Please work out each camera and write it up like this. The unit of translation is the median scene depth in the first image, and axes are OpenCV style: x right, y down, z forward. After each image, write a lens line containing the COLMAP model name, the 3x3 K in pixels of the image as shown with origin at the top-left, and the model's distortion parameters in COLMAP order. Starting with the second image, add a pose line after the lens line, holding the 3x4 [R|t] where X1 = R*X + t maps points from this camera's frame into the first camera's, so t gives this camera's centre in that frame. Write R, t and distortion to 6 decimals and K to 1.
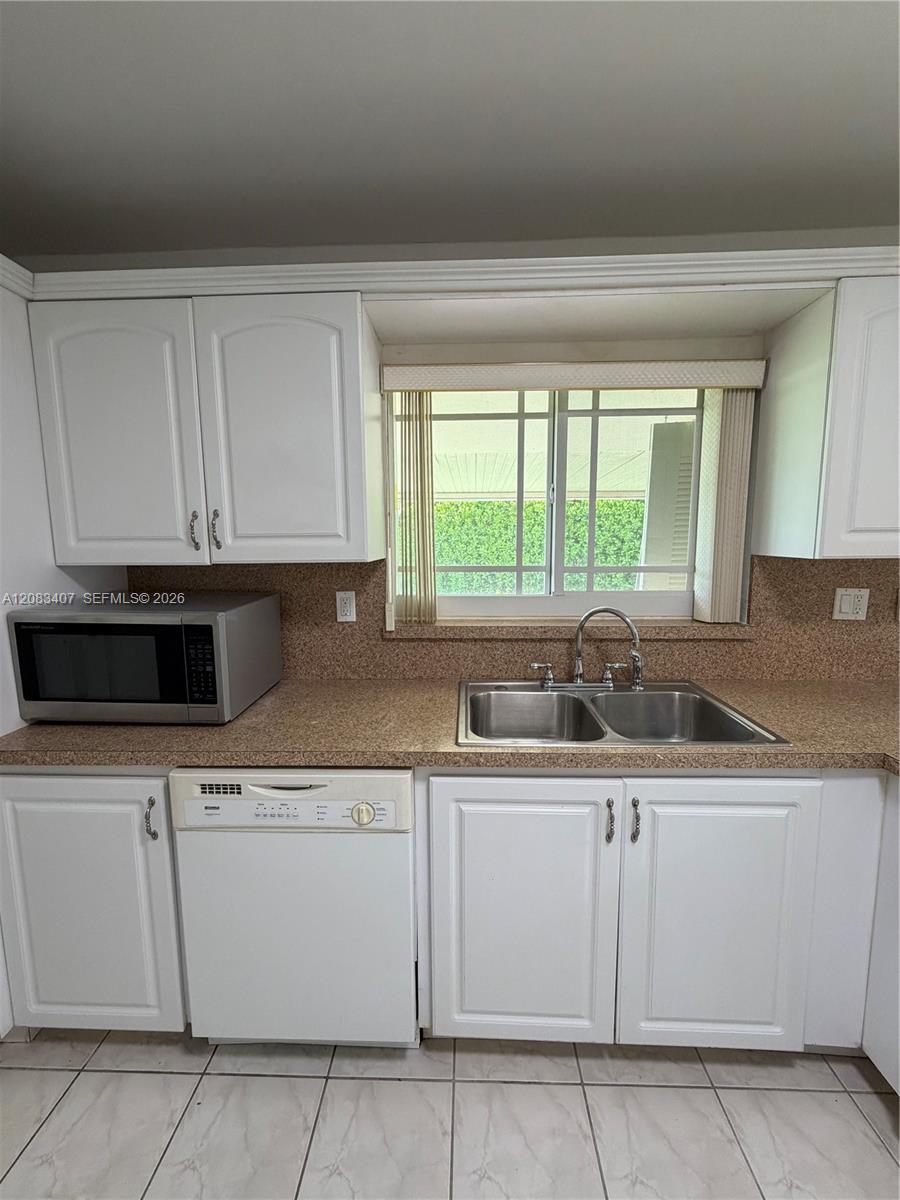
lens RADIAL K [[479.1, 0, 450.0], [0, 479.1, 600.0], [0, 0, 1]] dist [0.001040, -0.000012]
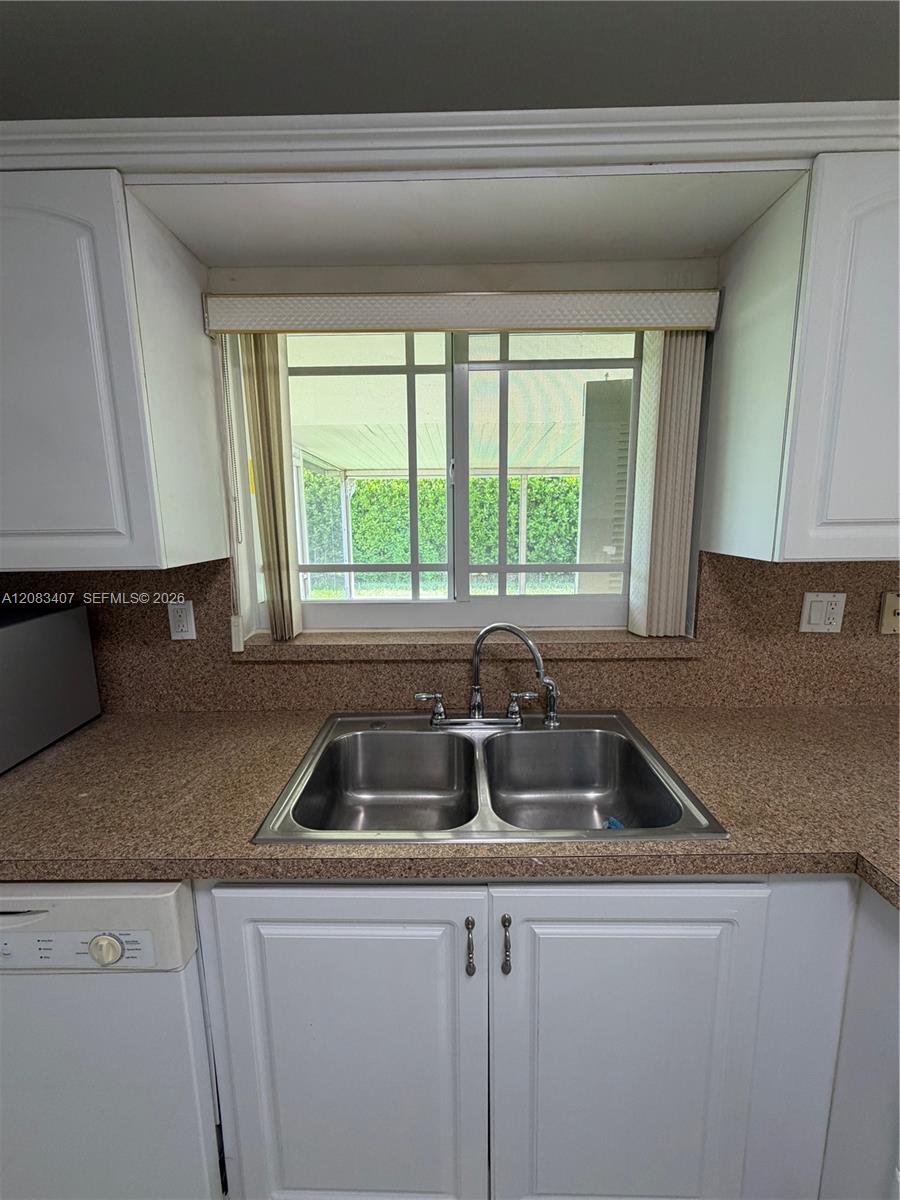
lens RADIAL K [[480.4, 0, 450.0], [0, 480.4, 600.0], [0, 0, 1]] dist [-0.001045, 0.000062]
pose [[0.999638, -0.008905, 0.025385, 0.202046], [0.007728, 0.998908, 0.046085, -0.053017], [-0.025767, -0.045873, 0.998615, 0.226502]]
